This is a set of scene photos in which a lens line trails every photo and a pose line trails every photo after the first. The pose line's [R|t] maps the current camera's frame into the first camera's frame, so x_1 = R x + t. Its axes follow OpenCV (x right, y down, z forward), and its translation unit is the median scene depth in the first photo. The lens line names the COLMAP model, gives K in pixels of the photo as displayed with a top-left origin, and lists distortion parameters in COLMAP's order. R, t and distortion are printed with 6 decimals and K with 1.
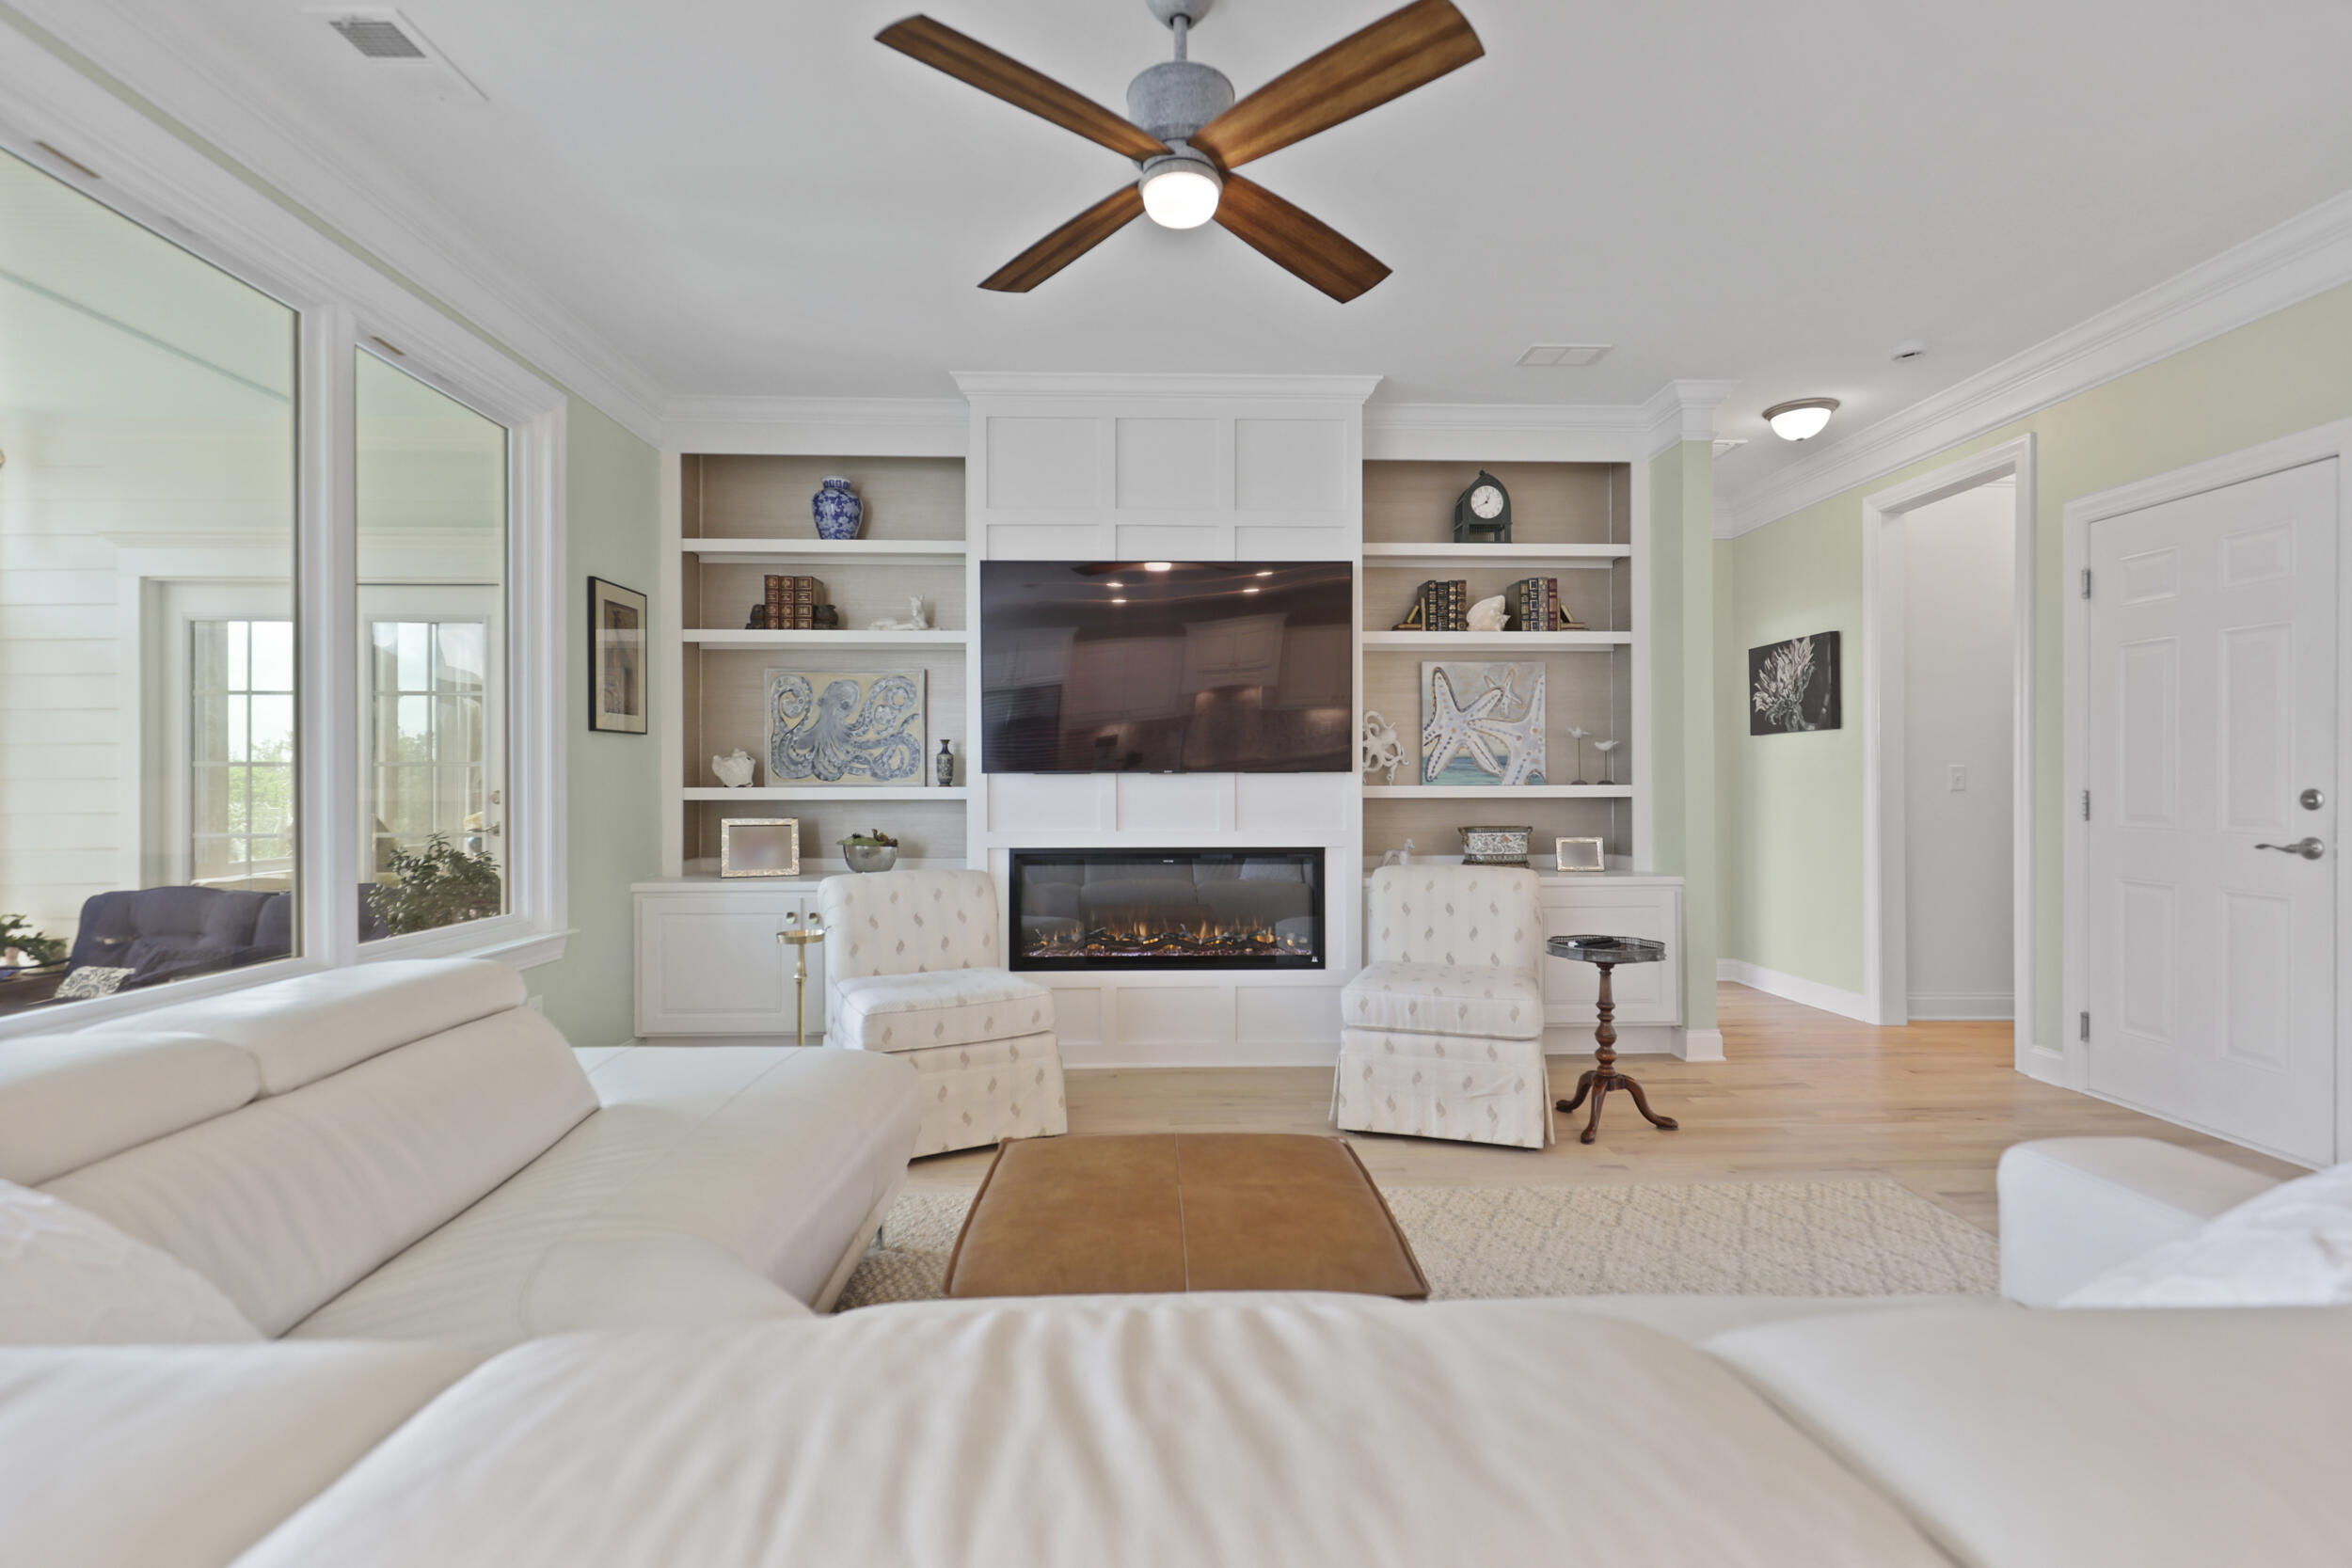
lens RADIAL K [[1081.1, 0, 1174.7], [0, 1081.1, 785.6], [0, 0, 1]] dist [0.000932, 0.000022]
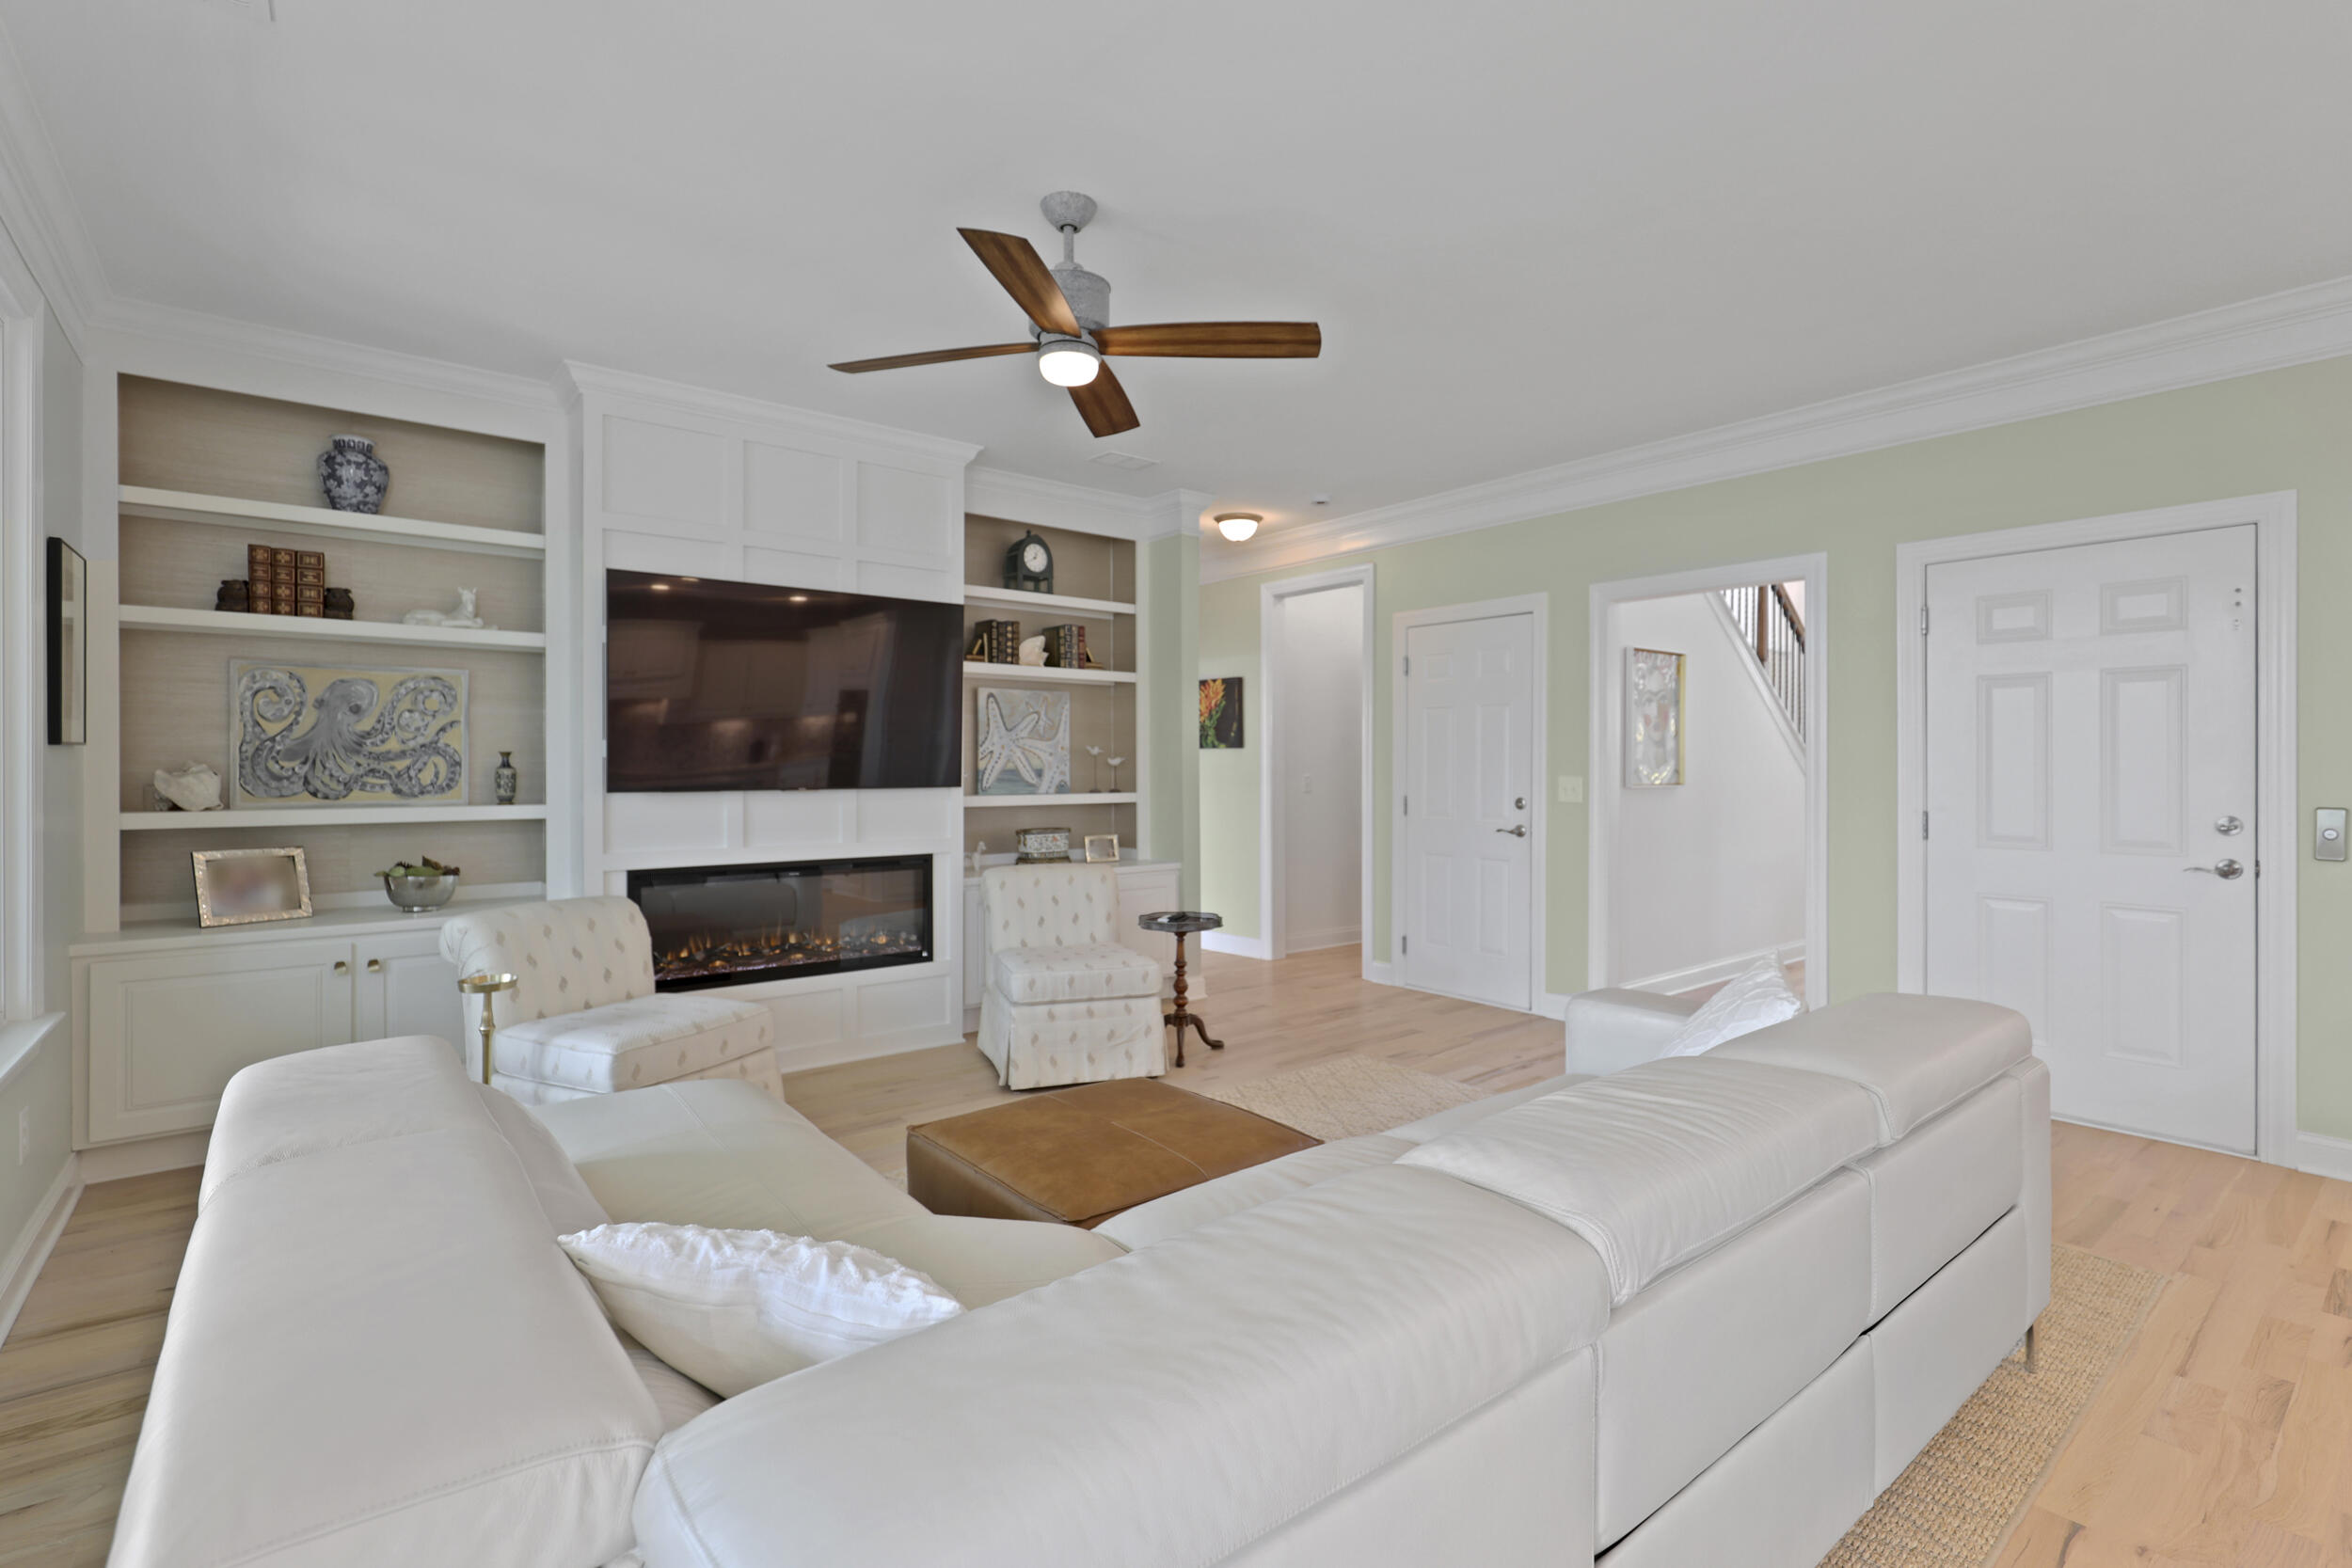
lens RADIAL K [[1081.1, 0, 1177.2], [0, 1081.1, 768.6], [0, 0, 1]] dist [0.000932, 0.000022]
pose [[0.796692, 0.000608, 0.604385, -0.326029], [-0.000832, 1.000000, 0.000090, -0.030633], [-0.604385, -0.000574, 0.796692, -0.052101]]
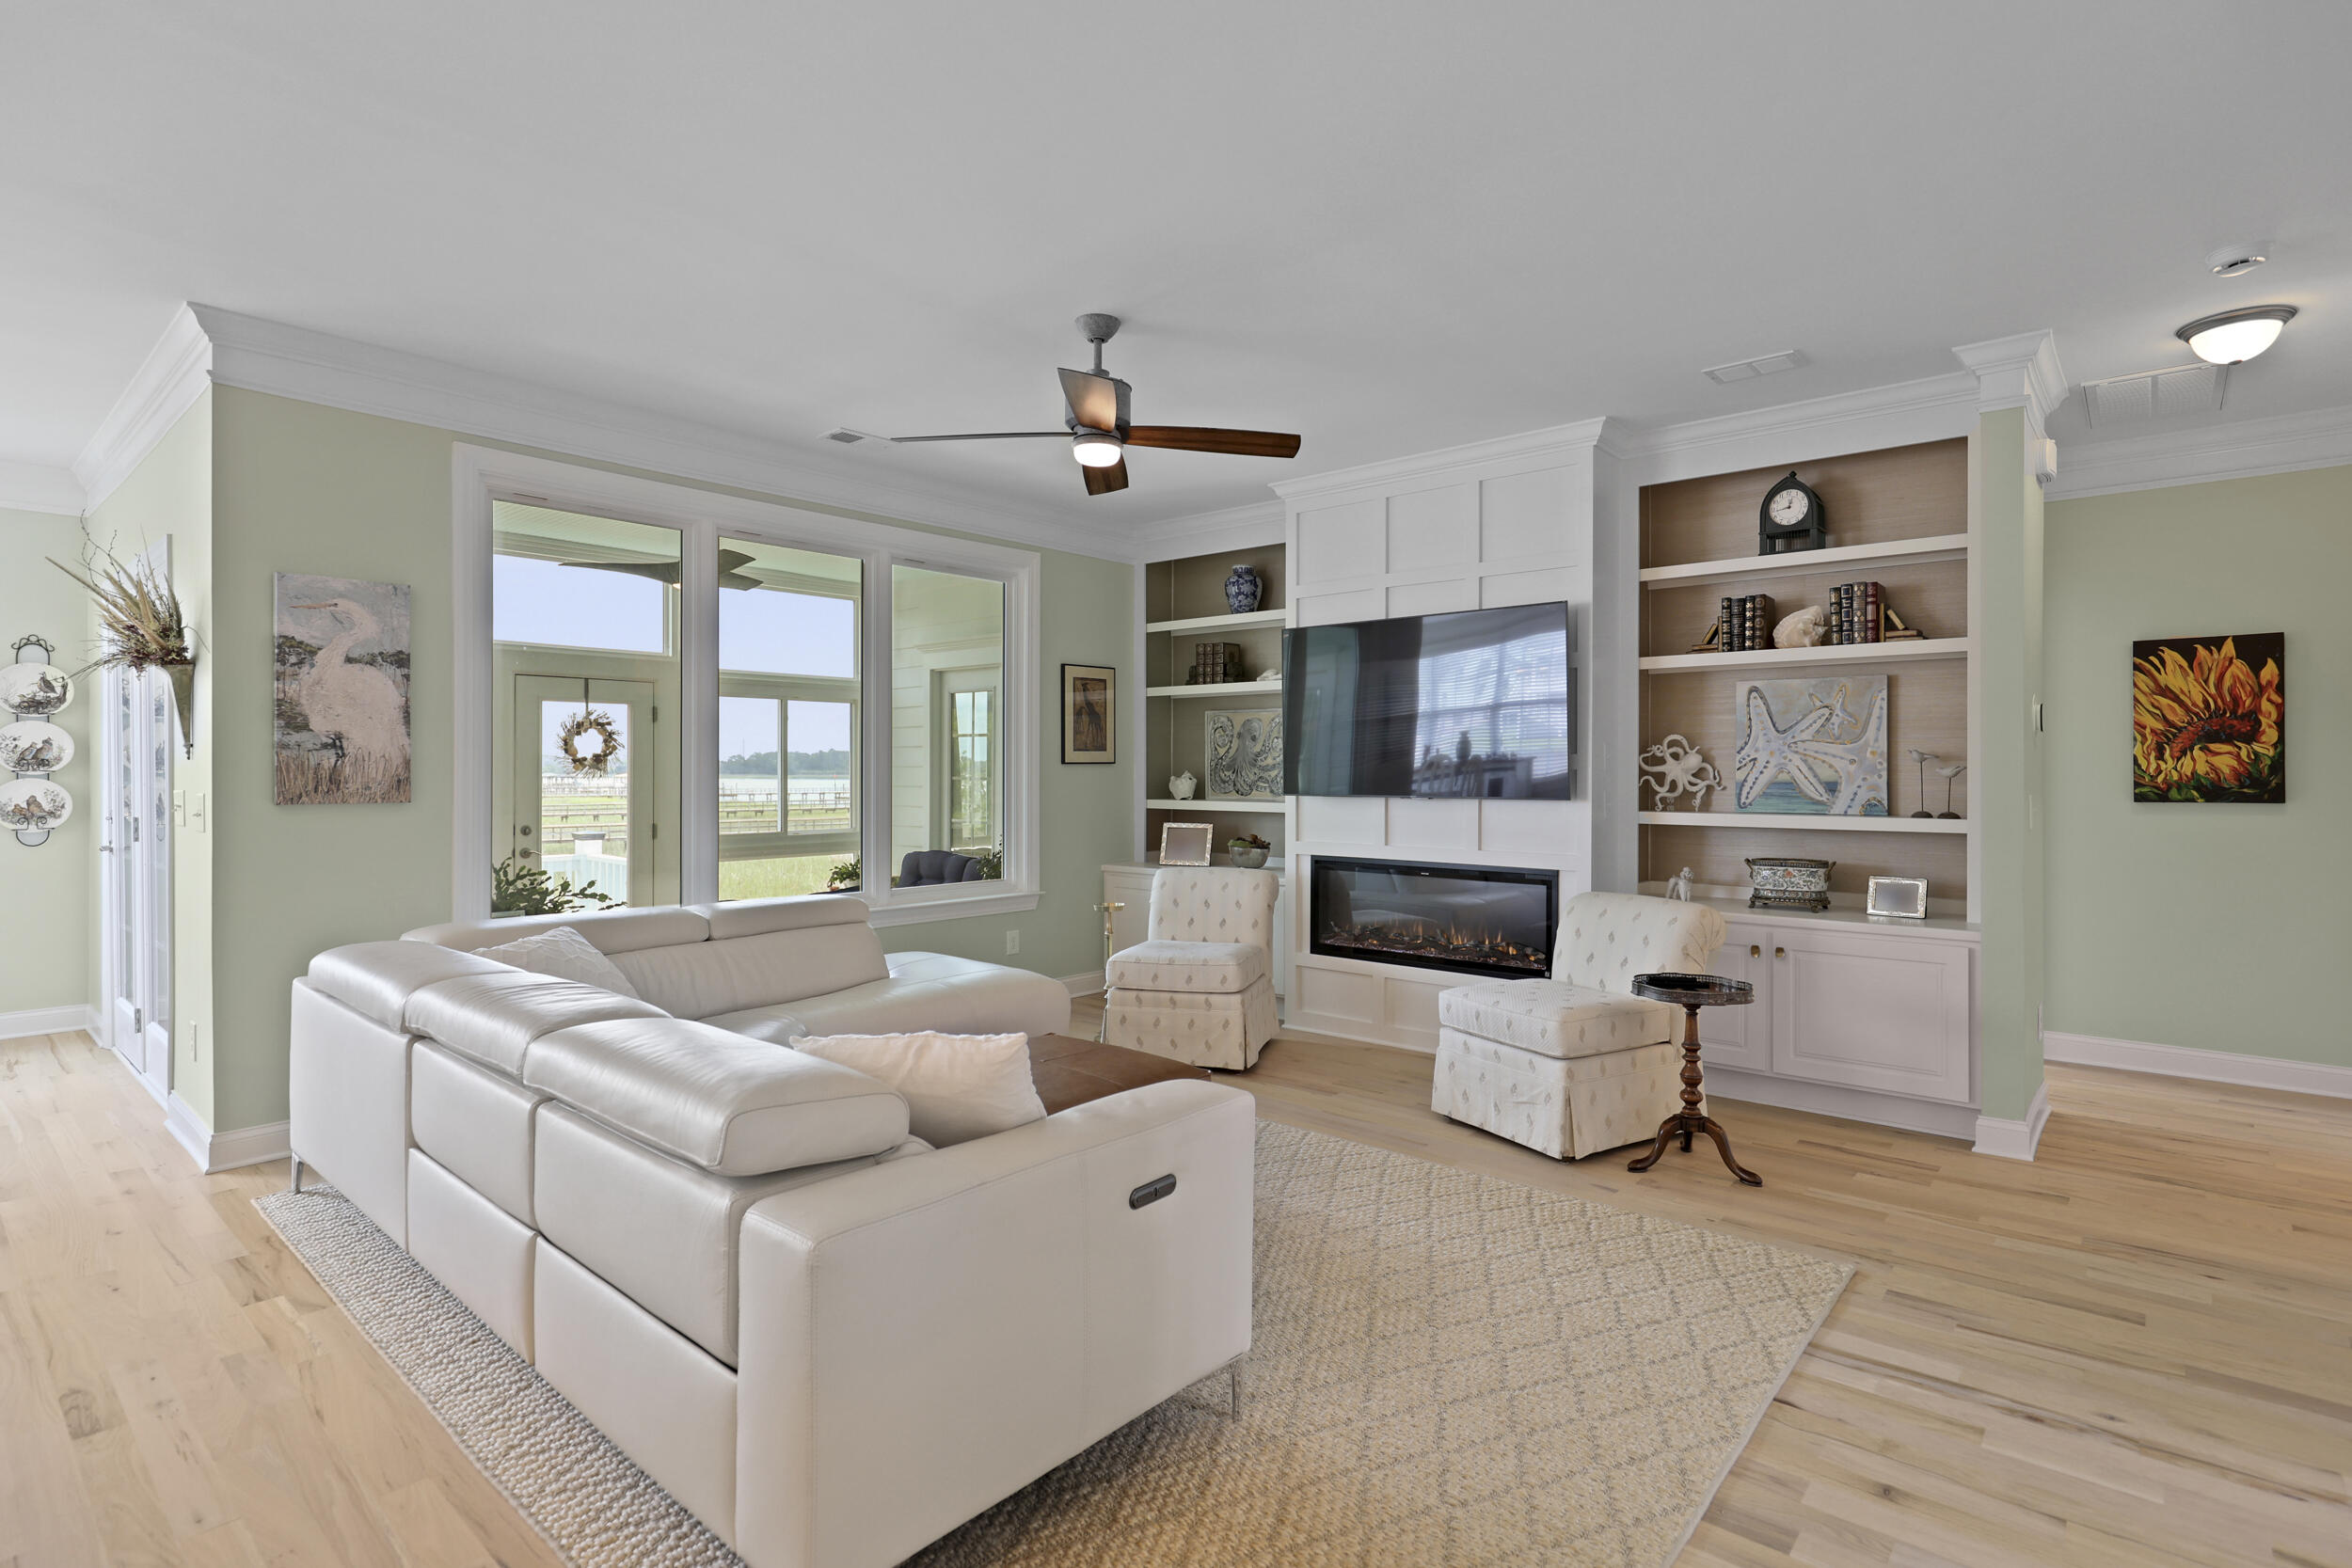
lens RADIAL K [[1143.6, 0, 1173.0], [0, 1143.6, 770.4], [0, 0, 1]] dist [-0.002627, 0.000562]
pose [[0.732371, 0.004024, -0.680894, 0.598087], [-0.004876, 0.999988, 0.000665, -0.037976], [0.680889, 0.002833, 0.732381, -0.074127]]
